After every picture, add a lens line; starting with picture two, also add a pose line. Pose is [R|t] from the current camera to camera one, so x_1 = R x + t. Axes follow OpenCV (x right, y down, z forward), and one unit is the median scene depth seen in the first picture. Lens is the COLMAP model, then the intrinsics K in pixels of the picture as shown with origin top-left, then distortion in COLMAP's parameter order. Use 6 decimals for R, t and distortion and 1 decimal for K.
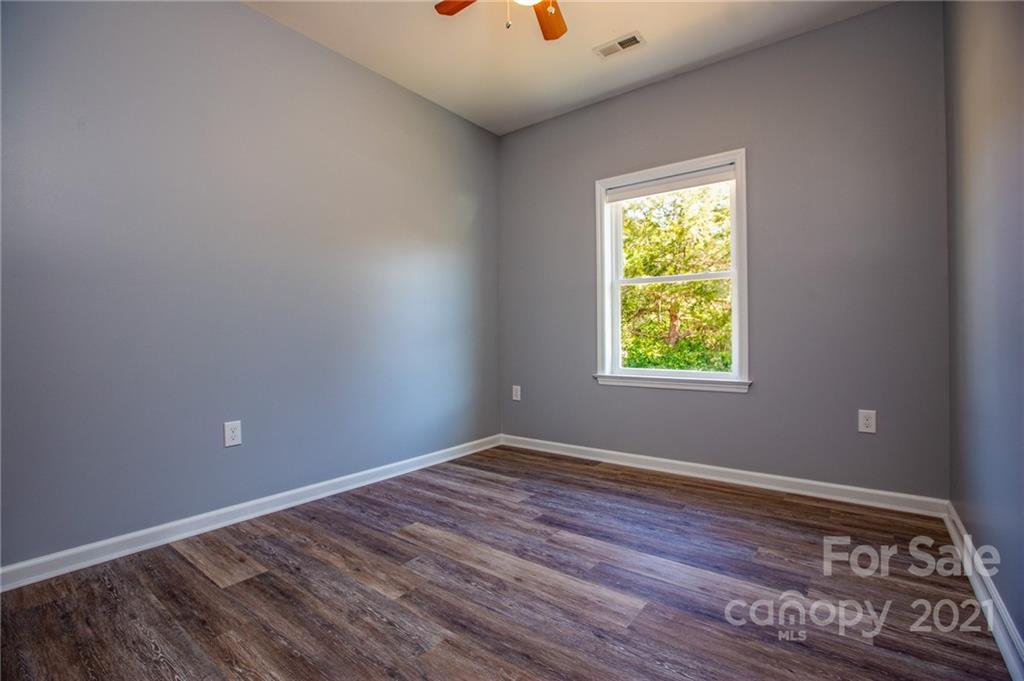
lens RADIAL K [[466.7, 0, 518.2], [0, 466.7, 336.8], [0, 0, 1]] dist [-0.050041, 0.016234]
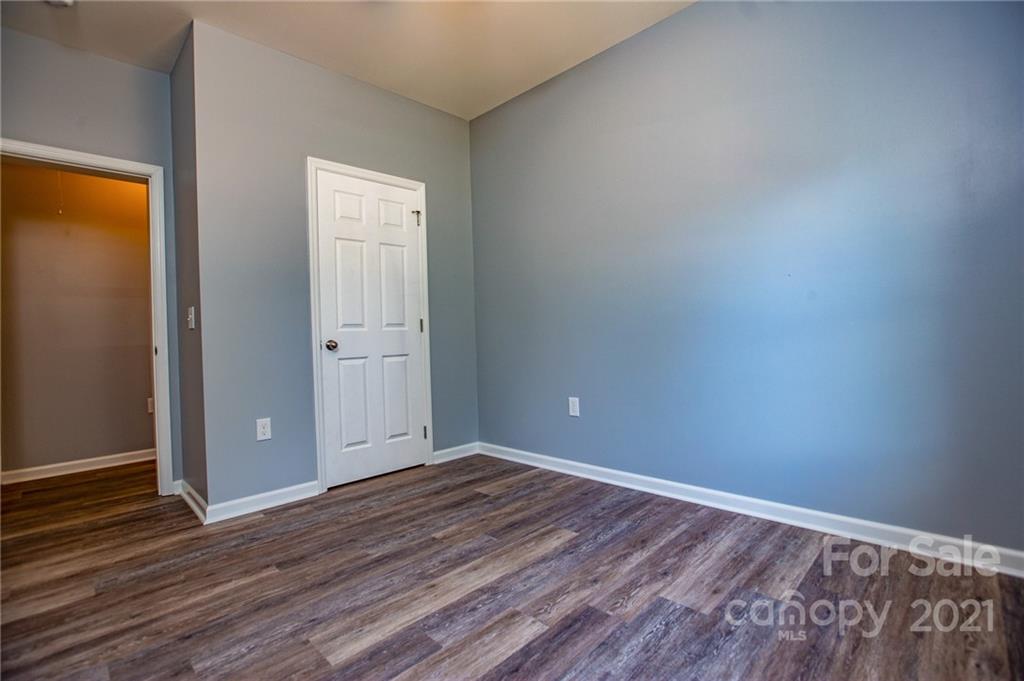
lens RADIAL K [[466.7, 0, 512.6], [0, 466.7, 339.8], [0, 0, 1]] dist [-0.050041, 0.016234]
pose [[-0.134702, 0.025863, -0.990549, 0.784950], [0.033051, 0.999220, 0.021595, -0.022399], [0.990335, -0.029830, -0.135452, 1.086635]]
